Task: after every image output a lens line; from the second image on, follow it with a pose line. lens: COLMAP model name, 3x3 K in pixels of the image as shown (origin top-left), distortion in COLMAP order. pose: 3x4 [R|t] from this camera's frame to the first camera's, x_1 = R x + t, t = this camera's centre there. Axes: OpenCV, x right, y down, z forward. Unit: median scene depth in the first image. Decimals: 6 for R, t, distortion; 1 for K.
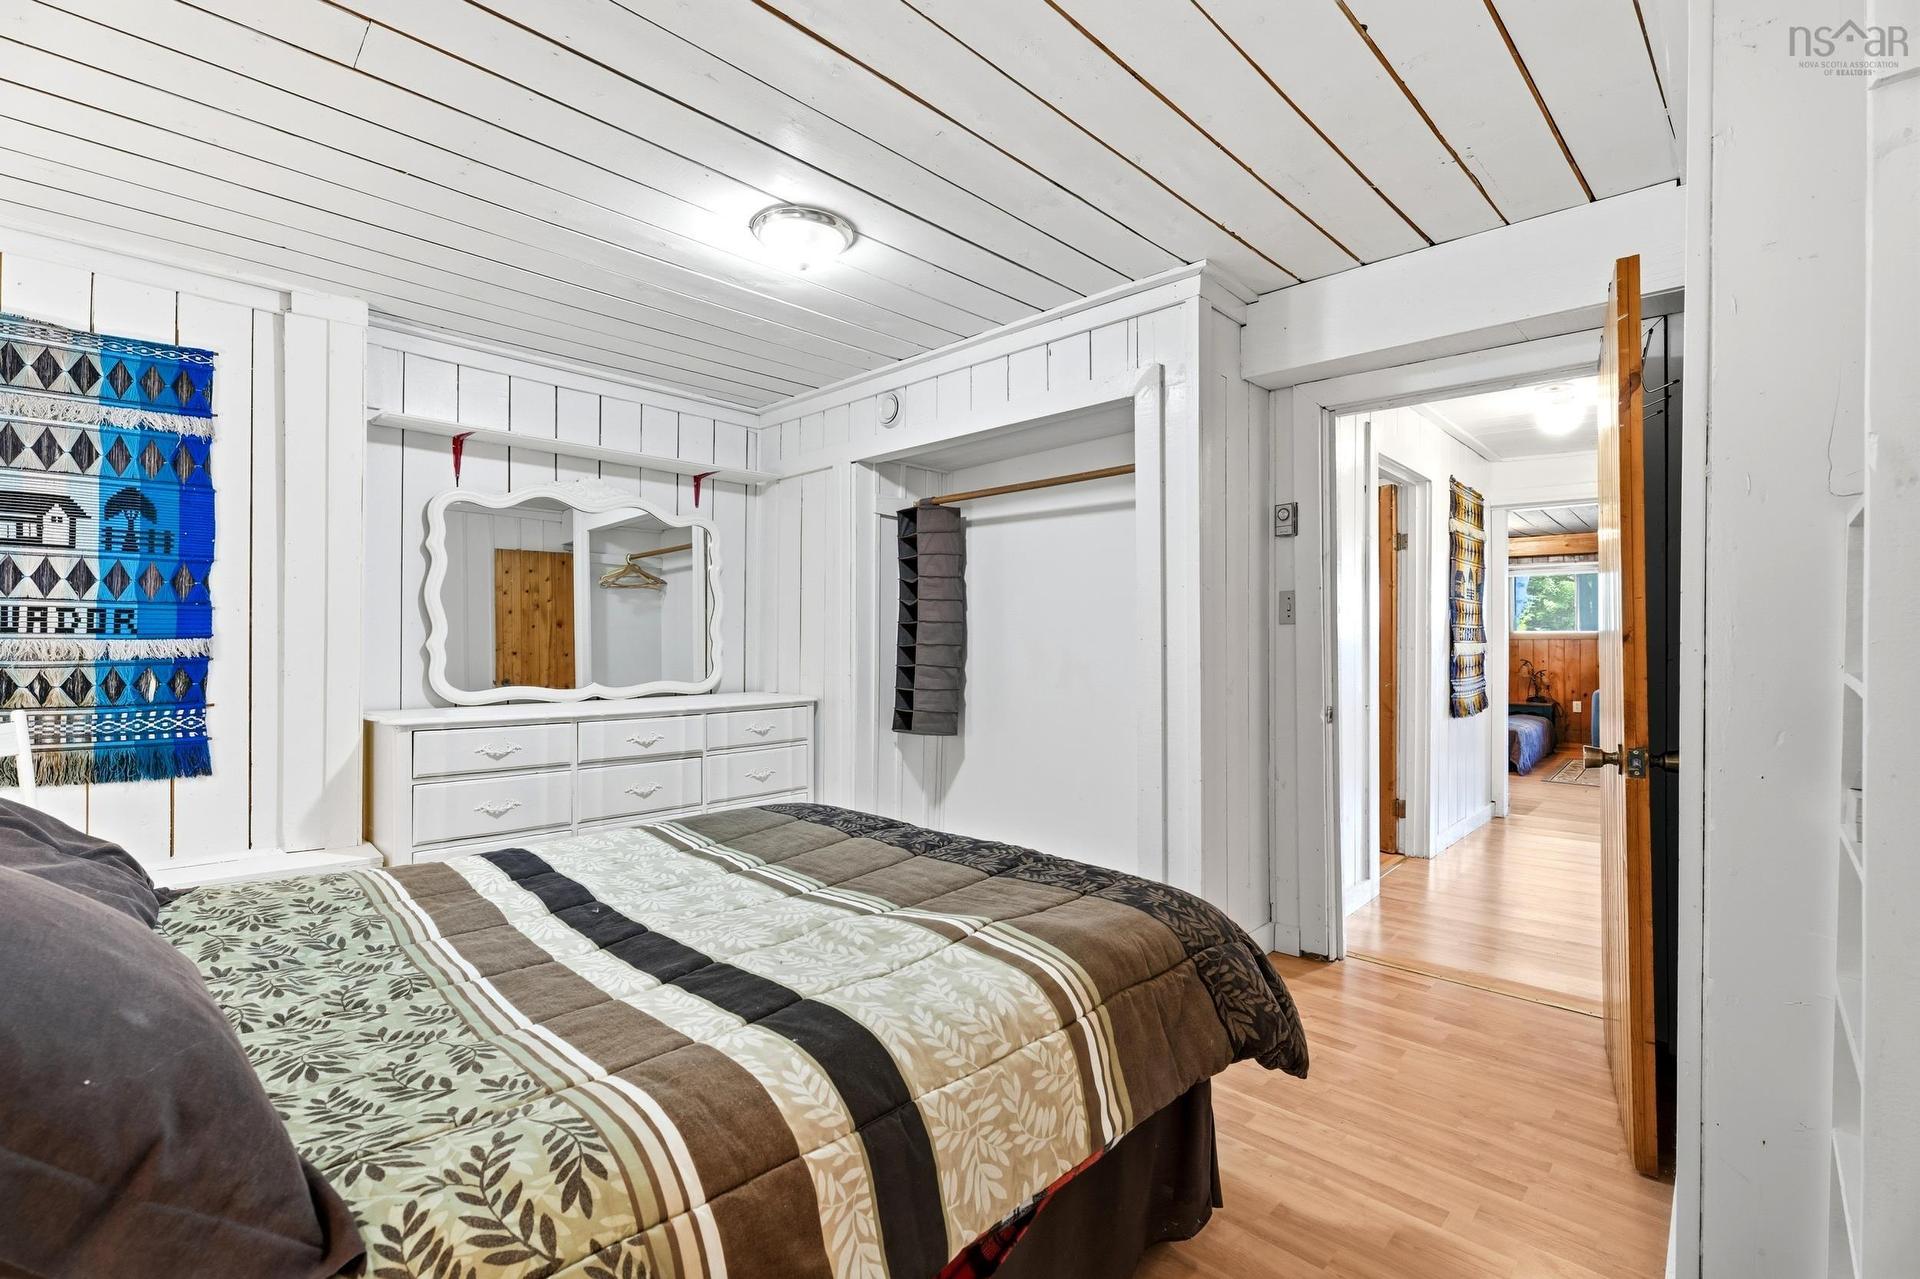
lens RADIAL K [[839.9, 0, 954.4], [0, 839.9, 639.3], [0, 0, 1]] dist [0.000524, 0.000158]
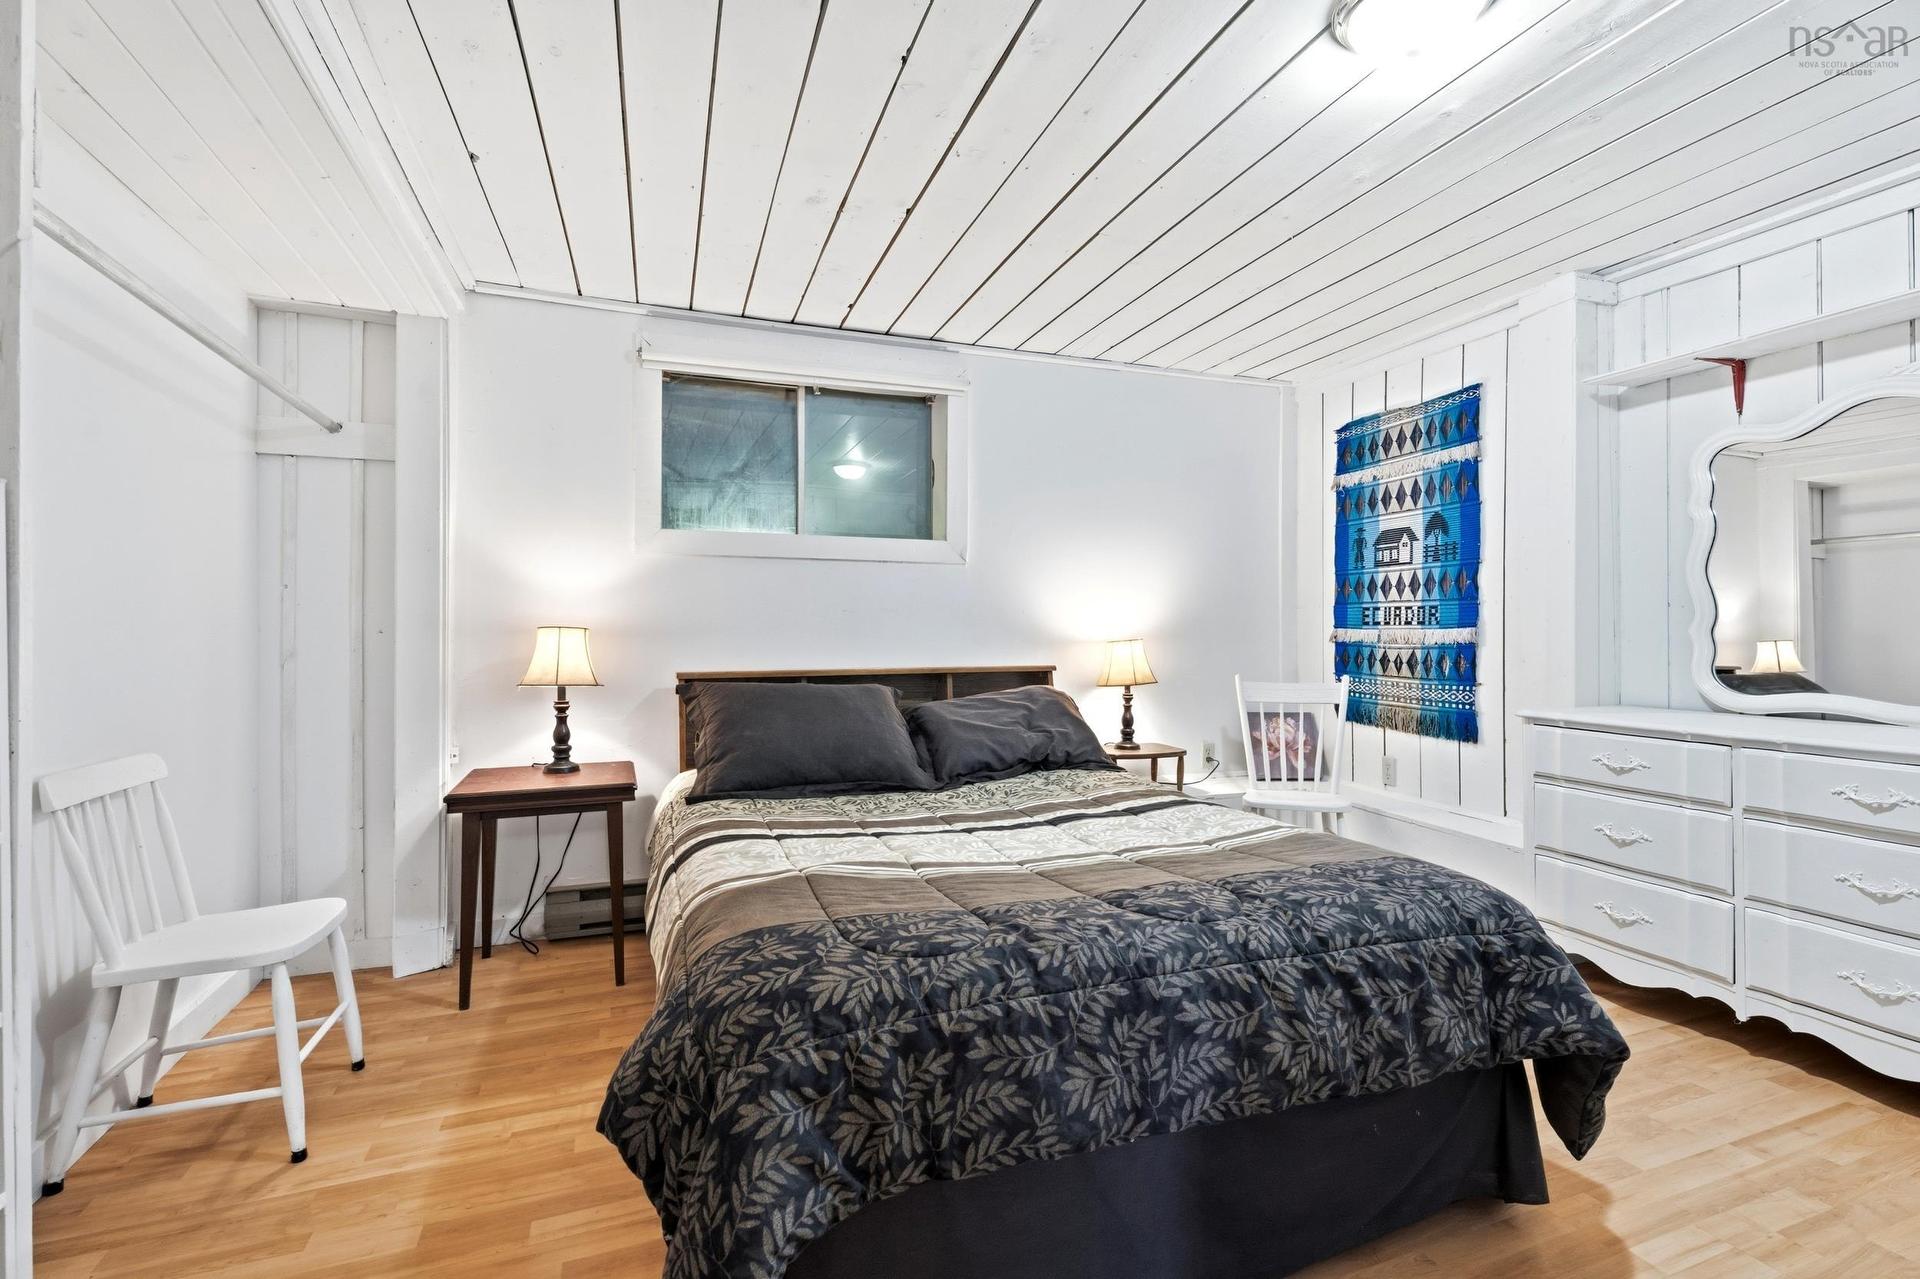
lens RADIAL K [[839.9, 0, 955.4], [0, 839.9, 636.1], [0, 0, 1]] dist [0.000524, 0.000158]
pose [[-0.411241, 0.001300, -0.911526, 0.509151], [0.004564, 0.999989, -0.000632, 0.008938], [0.911515, -0.004420, -0.411243, 0.845935]]
